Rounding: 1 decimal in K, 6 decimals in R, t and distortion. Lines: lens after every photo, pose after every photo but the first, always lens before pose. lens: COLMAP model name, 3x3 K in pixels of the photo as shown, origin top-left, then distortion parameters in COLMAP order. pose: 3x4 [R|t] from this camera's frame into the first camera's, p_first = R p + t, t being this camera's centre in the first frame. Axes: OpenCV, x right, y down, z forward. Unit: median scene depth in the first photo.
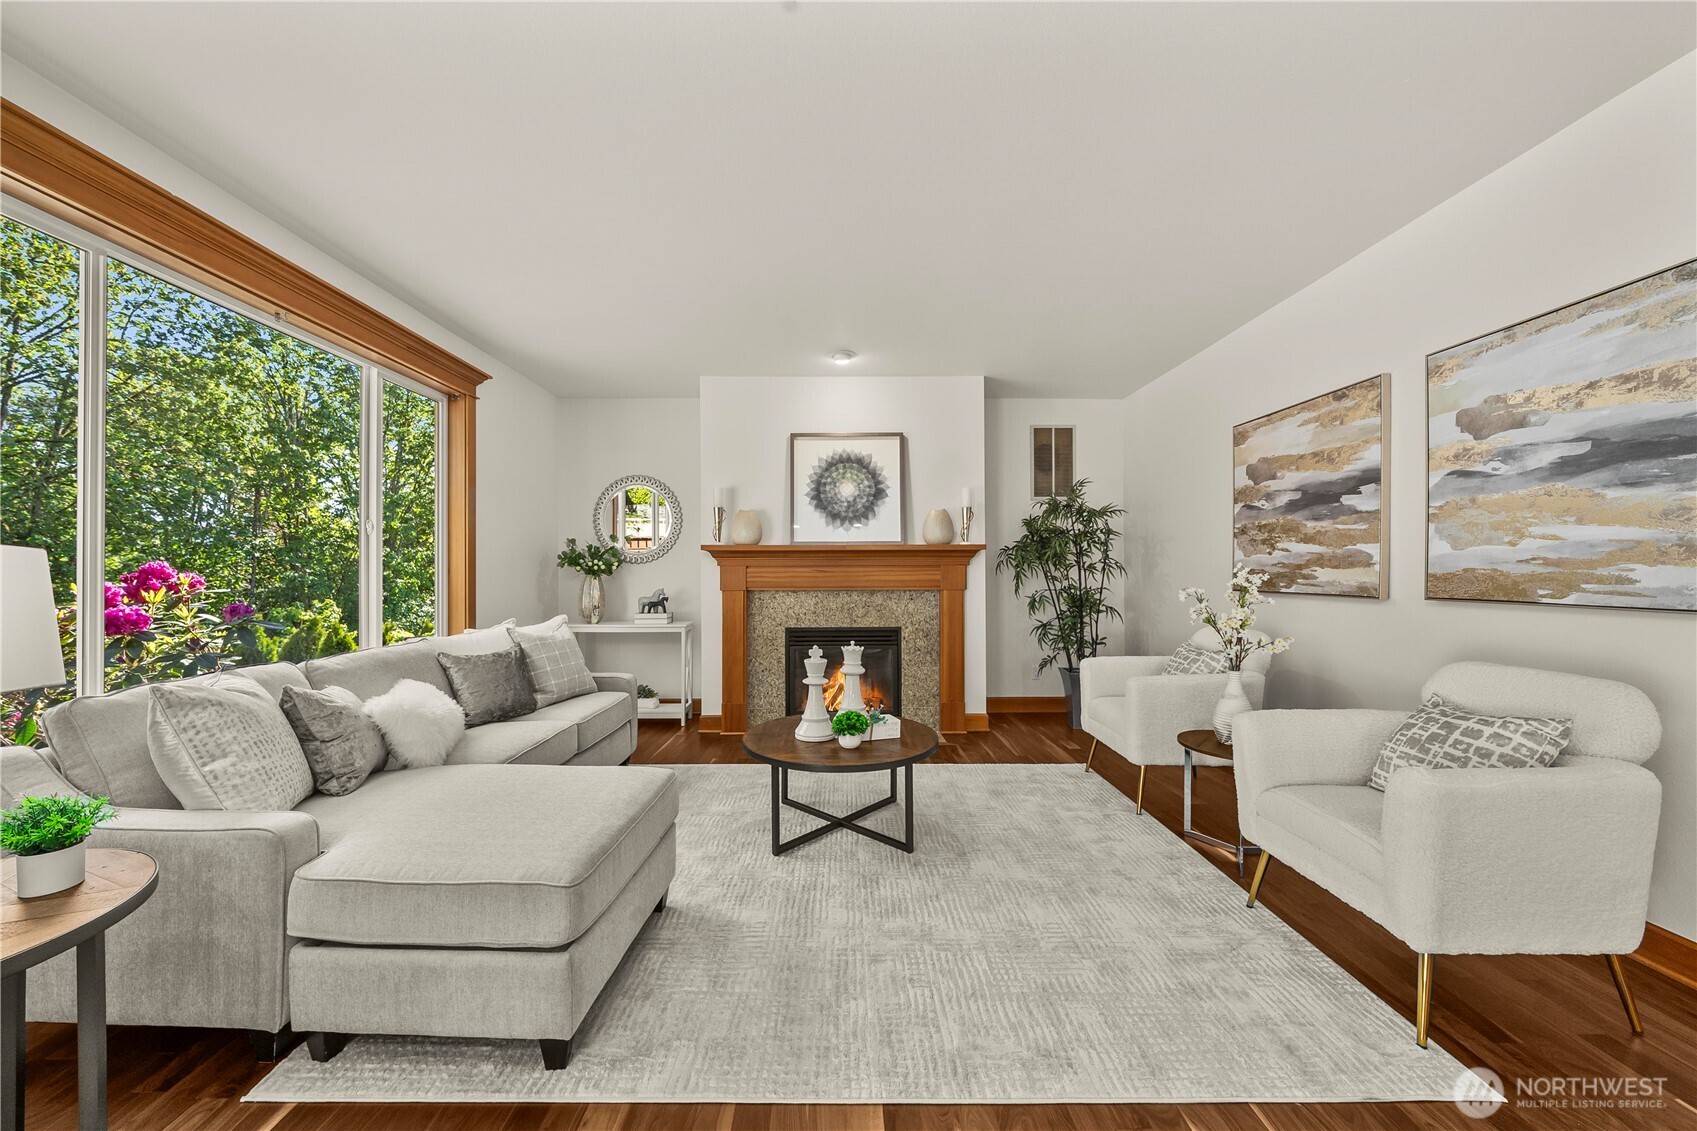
lens RADIAL K [[590.3, 0, 833.2], [0, 590.3, 566.9], [0, 0, 1]] dist [-0.000562, -0.000358]
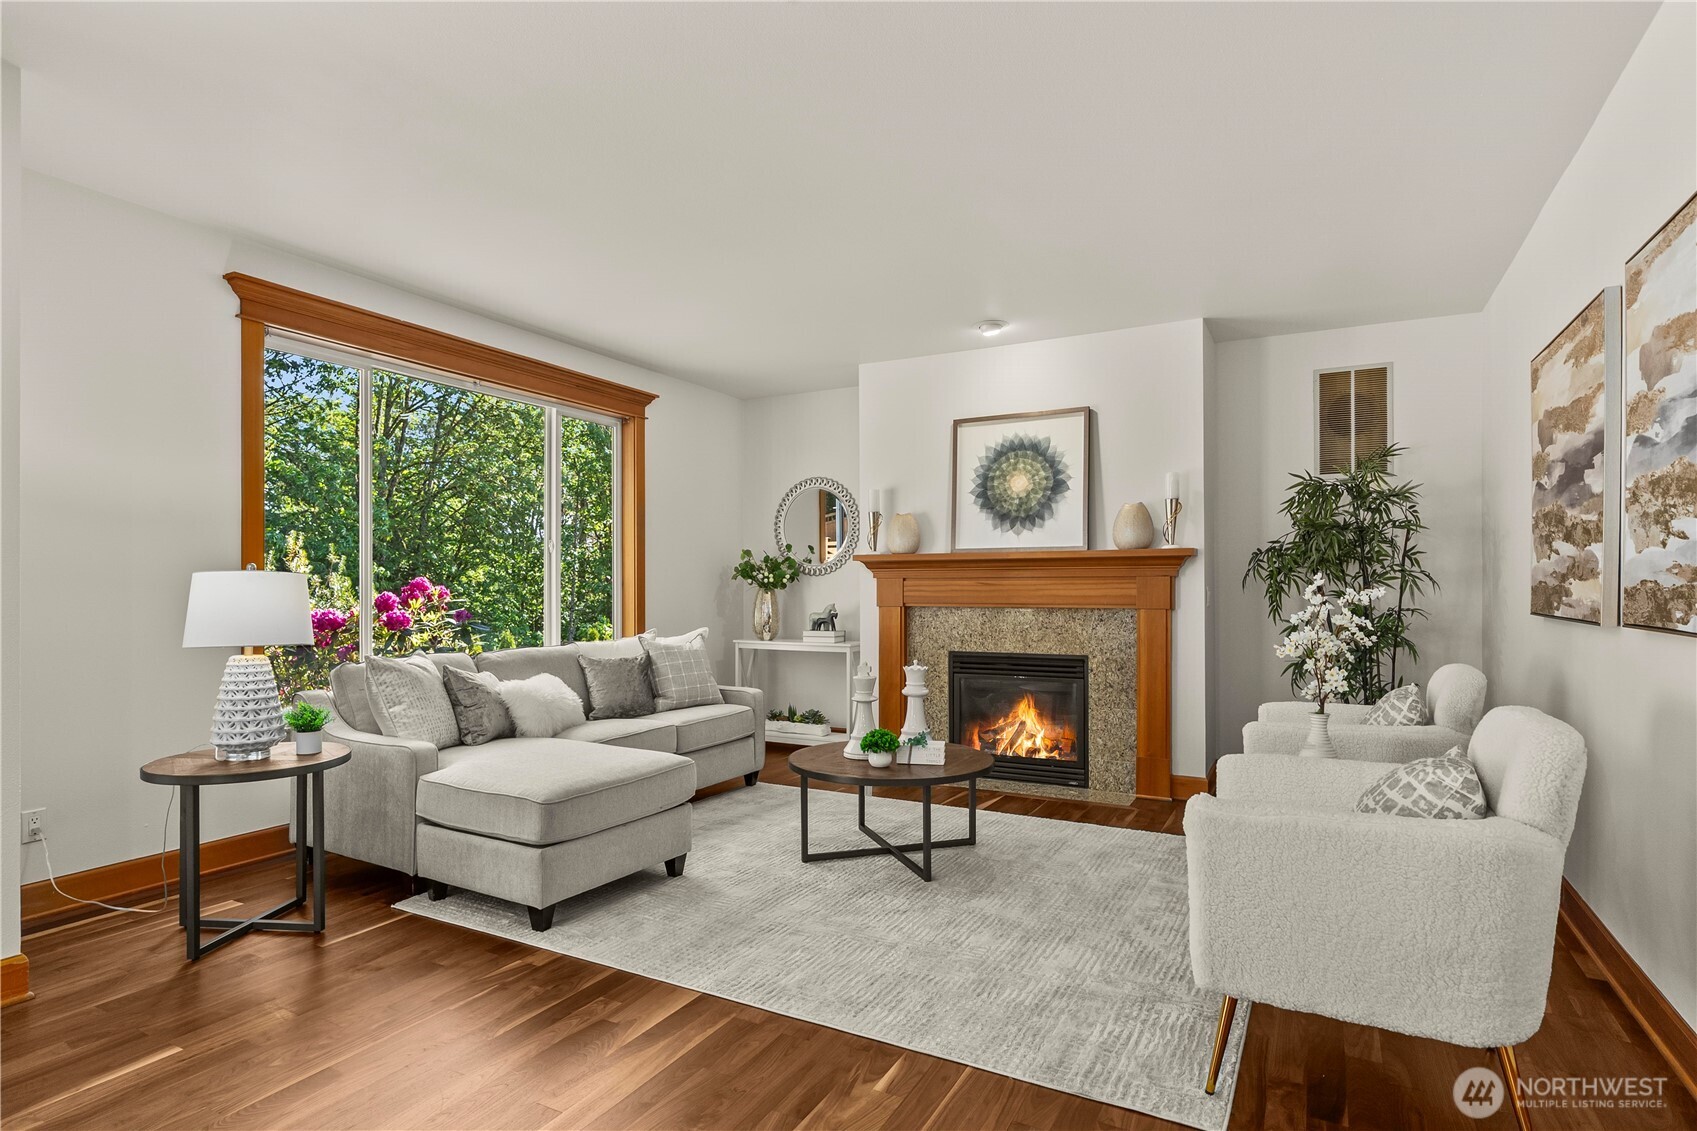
lens RADIAL K [[887.3, 0, 864.4], [0, 887.3, 579.0], [0, 0, 1]] dist [0.003814, 0.002084]
pose [[0.882622, -0.002915, -0.470075, 0.443508], [0.003892, 0.999992, 0.001107, -0.002346], [0.470068, -0.002806, 0.882626, -0.189690]]
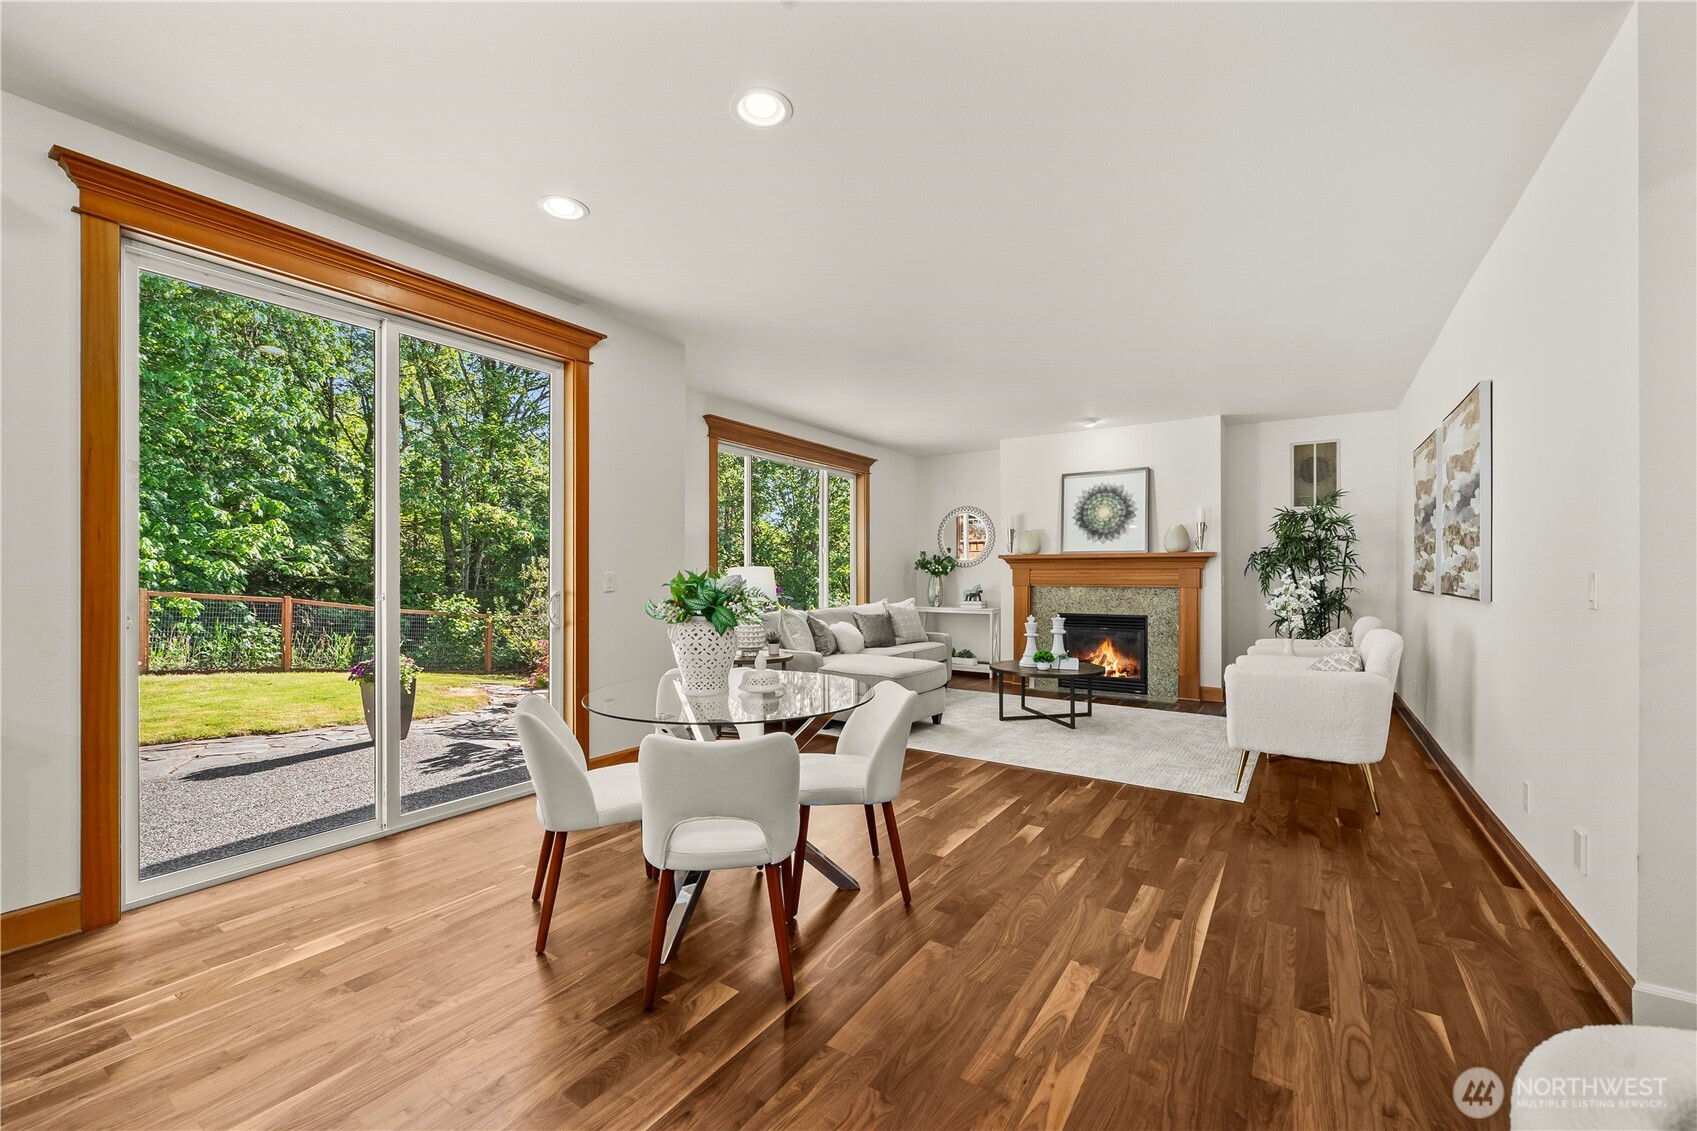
lens RADIAL K [[708.9, 0, 845.5], [0, 708.9, 569.7], [0, 0, 1]] dist [0.003846, -0.002118]
pose [[0.832119, -0.000258, -0.554597, 0.470191], [0.002900, 0.999988, 0.003887, -0.008834], [0.554589, -0.004843, 0.832110, -0.741341]]
